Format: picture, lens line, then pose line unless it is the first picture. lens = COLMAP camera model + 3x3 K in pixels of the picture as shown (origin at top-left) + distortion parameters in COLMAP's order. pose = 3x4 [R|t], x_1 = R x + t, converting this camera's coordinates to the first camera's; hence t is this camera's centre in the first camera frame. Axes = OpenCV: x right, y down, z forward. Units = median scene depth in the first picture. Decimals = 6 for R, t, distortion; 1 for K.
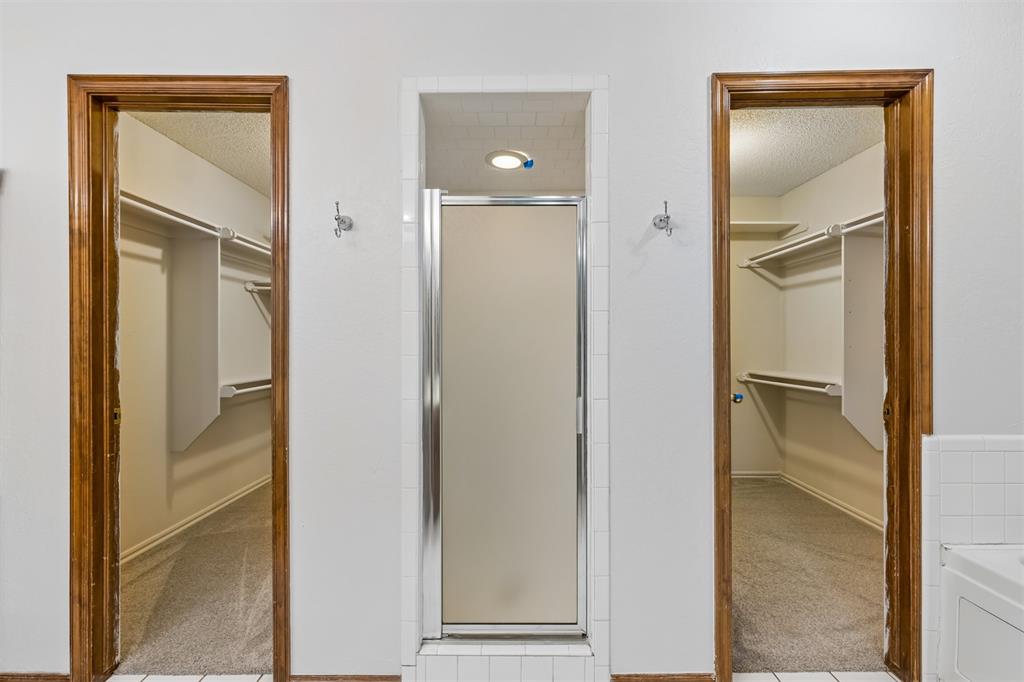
lens RADIAL K [[466.9, 0, 512.1], [0, 466.9, 340.9], [0, 0, 1]] dist [0.004348, -0.000734]
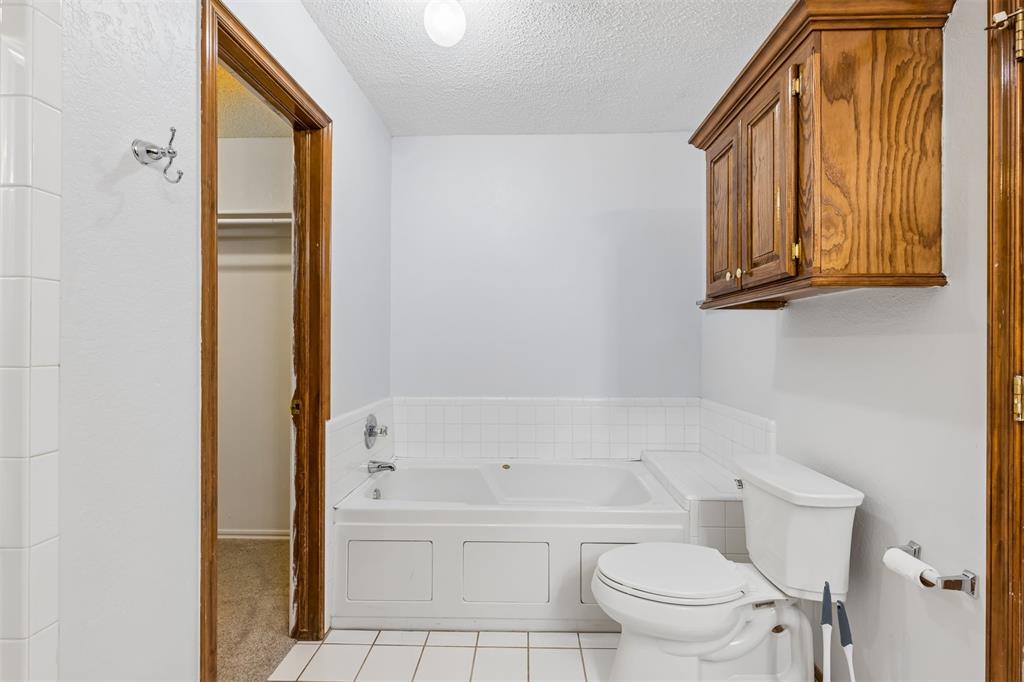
lens RADIAL K [[466.9, 0, 516.3], [0, 466.9, 343.0], [0, 0, 1]] dist [0.004348, -0.000734]
pose [[0.029776, 0.003405, 0.999551, -0.284356], [0.004300, 0.999985, -0.003535, 0.007637], [-0.999547, 0.004403, 0.029761, 0.447067]]
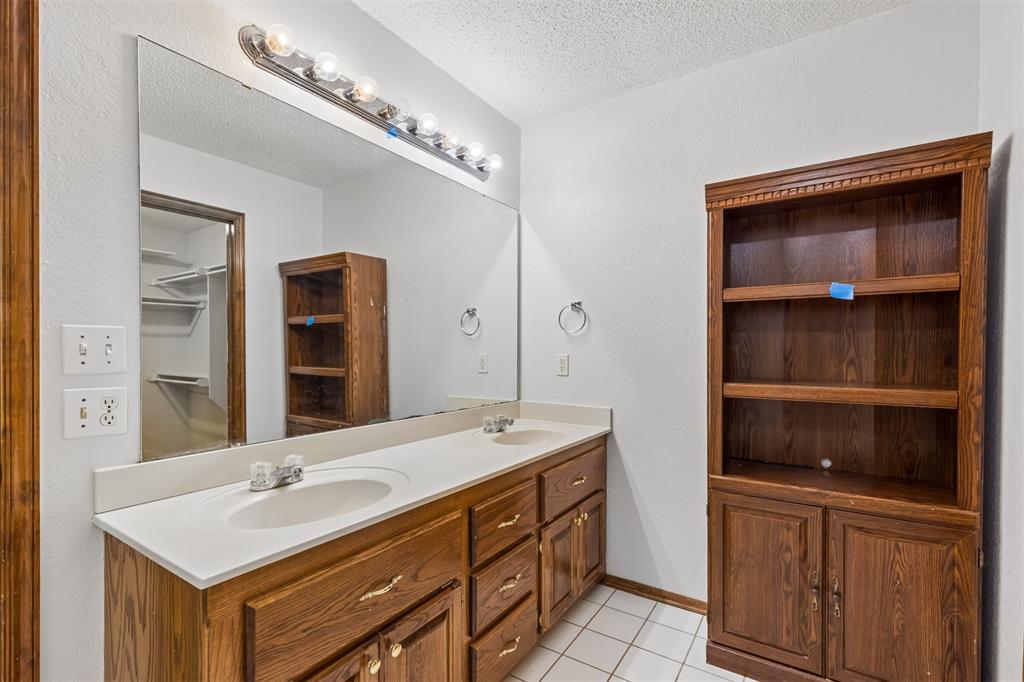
lens RADIAL K [[466.9, 0, 509.4], [0, 466.9, 344.1], [0, 0, 1]] dist [0.004348, -0.000734]
pose [[0.563360, 0.002074, 0.826209, 0.036251], [-0.001476, 0.999998, -0.001504, -0.013104], [-0.826210, -0.000372, 0.563362, -0.658542]]
